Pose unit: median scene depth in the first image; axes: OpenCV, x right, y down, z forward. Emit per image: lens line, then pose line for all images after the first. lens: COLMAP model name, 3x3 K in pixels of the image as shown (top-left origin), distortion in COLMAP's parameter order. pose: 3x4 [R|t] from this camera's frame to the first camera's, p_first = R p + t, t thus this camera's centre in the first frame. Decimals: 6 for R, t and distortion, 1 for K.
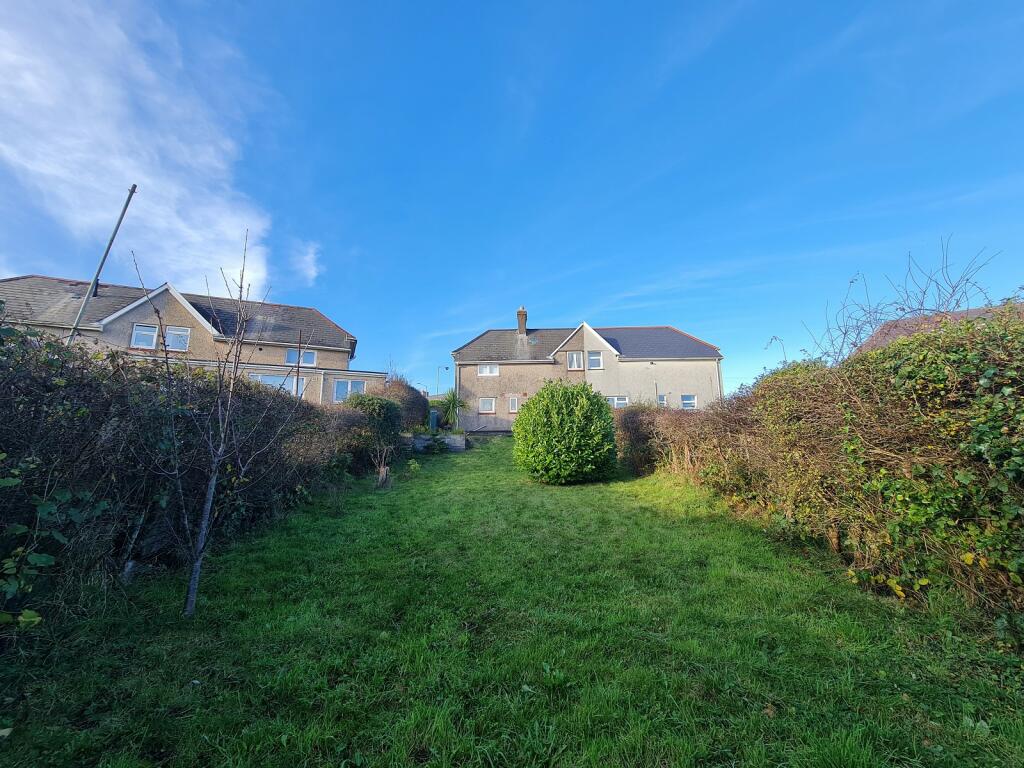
lens RADIAL K [[419.1, 0, 512.0], [0, 419.1, 384.0], [0, 0, 1]] dist [-0.000493, 0.000324]
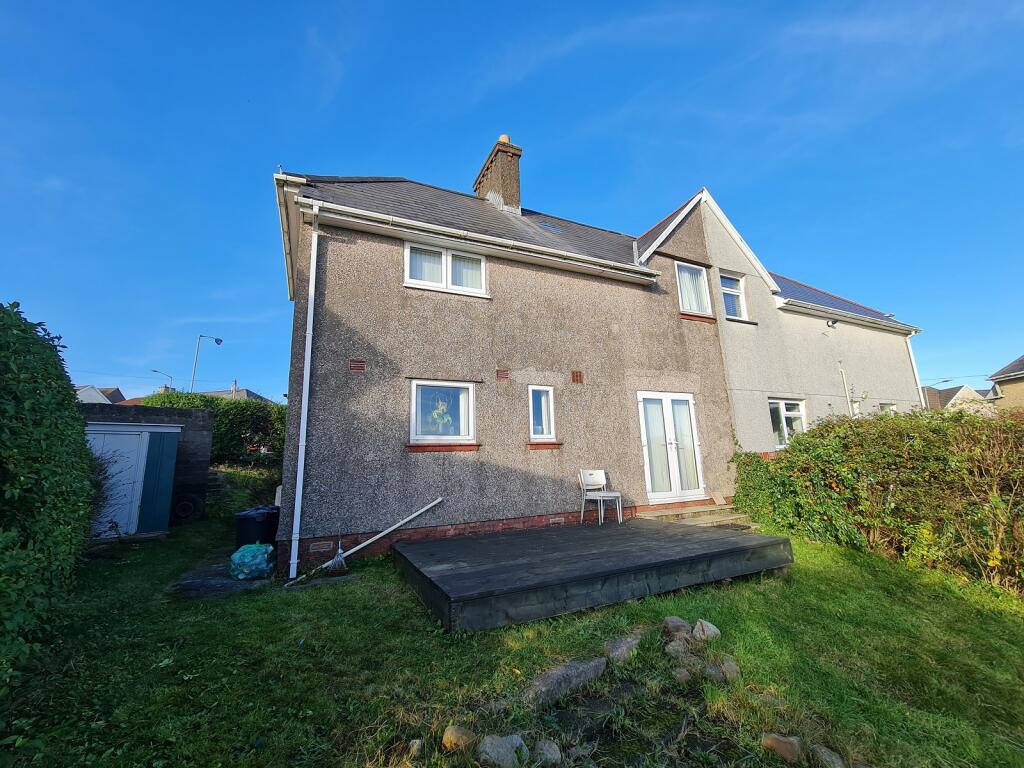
lens RADIAL K [[419.1, 0, 512.0], [0, 419.1, 384.0], [0, 0, 1]] dist [-0.000493, 0.000324]
pose [[0.879024, 0.063022, 0.472594, -0.137143], [-0.057479, 0.998004, -0.026176, 0.038704], [-0.473300, -0.004155, 0.880891, 0.766203]]
